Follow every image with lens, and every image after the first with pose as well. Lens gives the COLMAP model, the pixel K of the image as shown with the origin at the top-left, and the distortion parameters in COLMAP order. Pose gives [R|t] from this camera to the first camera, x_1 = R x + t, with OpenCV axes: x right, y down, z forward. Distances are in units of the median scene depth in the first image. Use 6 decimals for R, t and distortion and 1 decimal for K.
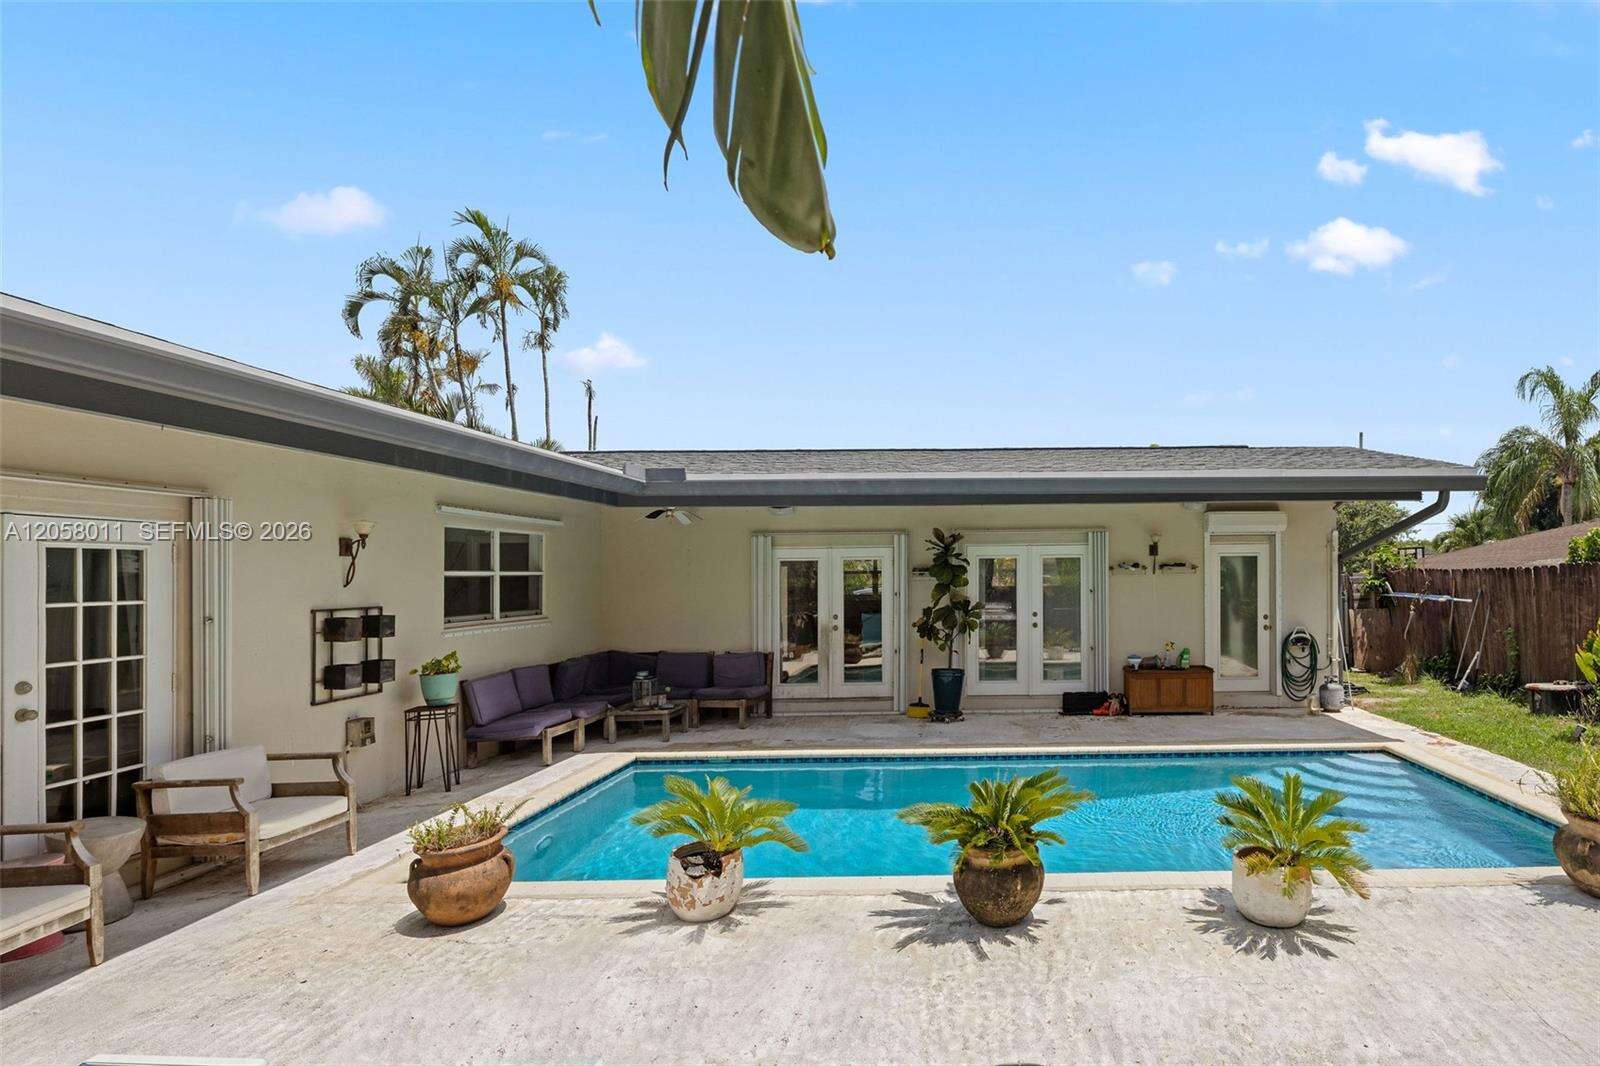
lens RADIAL K [[830.8, 0, 1000.4], [0, 830.8, 558.7], [0, 0, 1]] dist [0.004832, -0.002728]
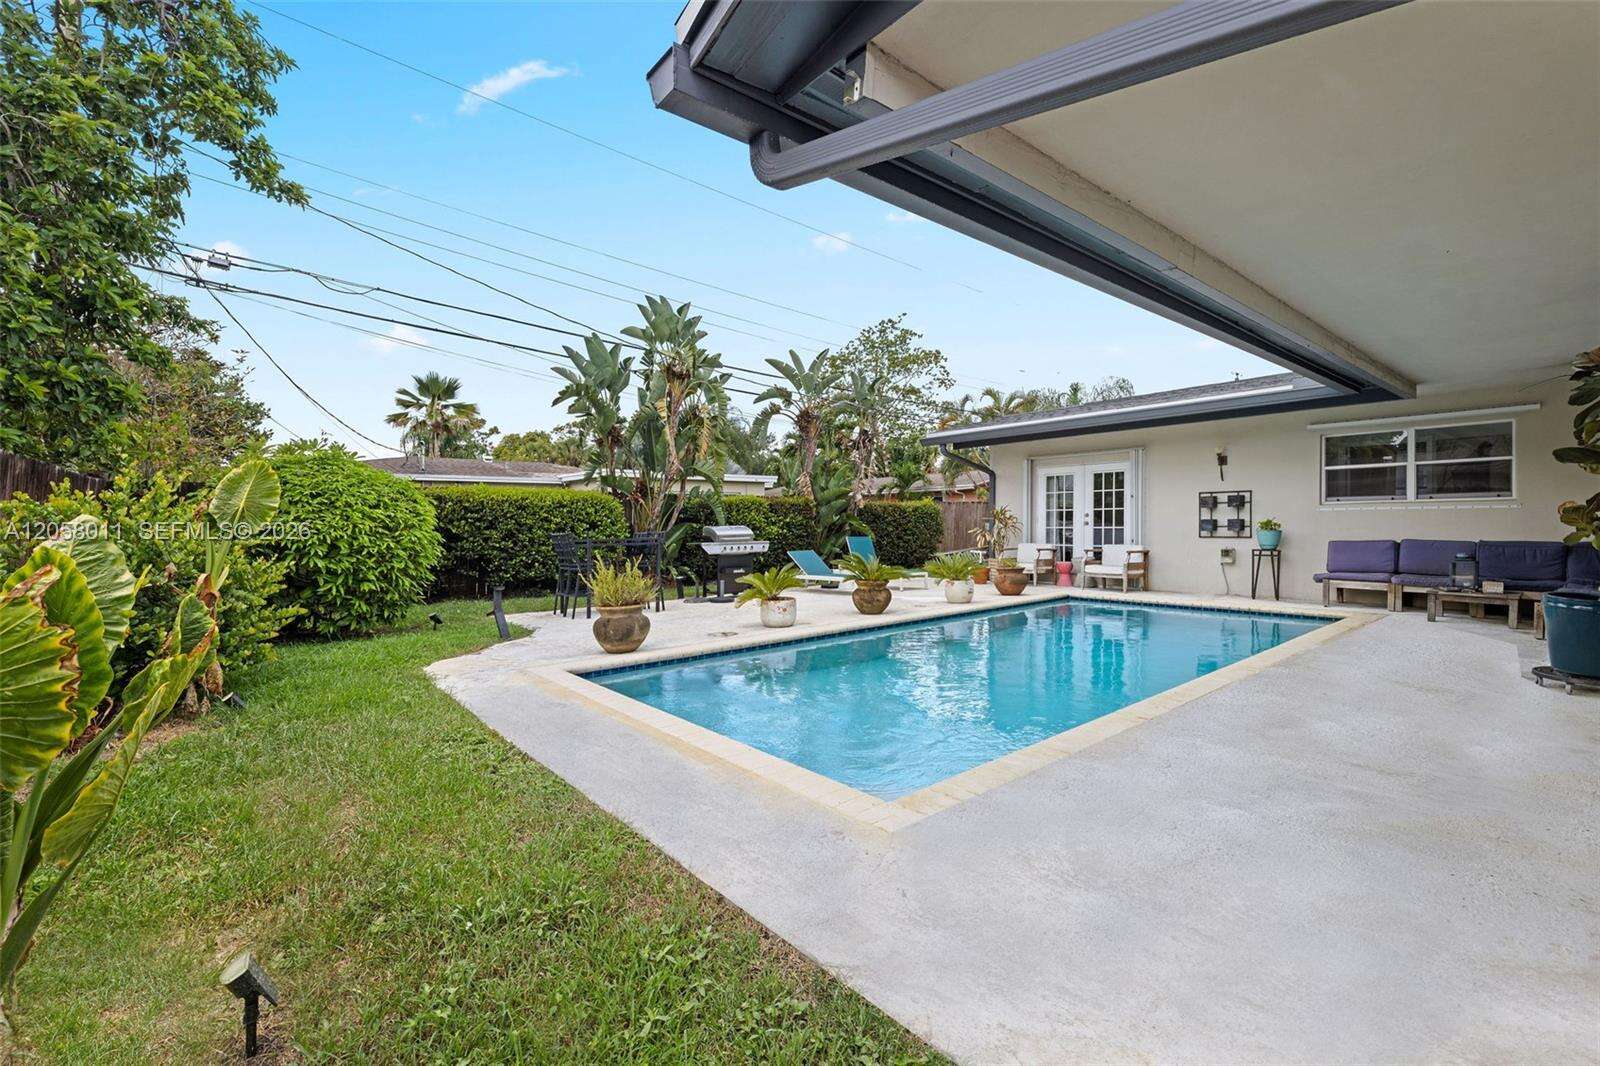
lens RADIAL K [[682.1, 0, 758.1], [0, 682.1, 527.7], [0, 0, 1]] dist [-0.000875, -0.002468]
pose [[-0.813514, 0.023877, -0.581055, 0.606368], [0.031423, 0.999502, -0.002922, 0.067146], [0.580695, -0.020636, -0.813859, 0.971149]]
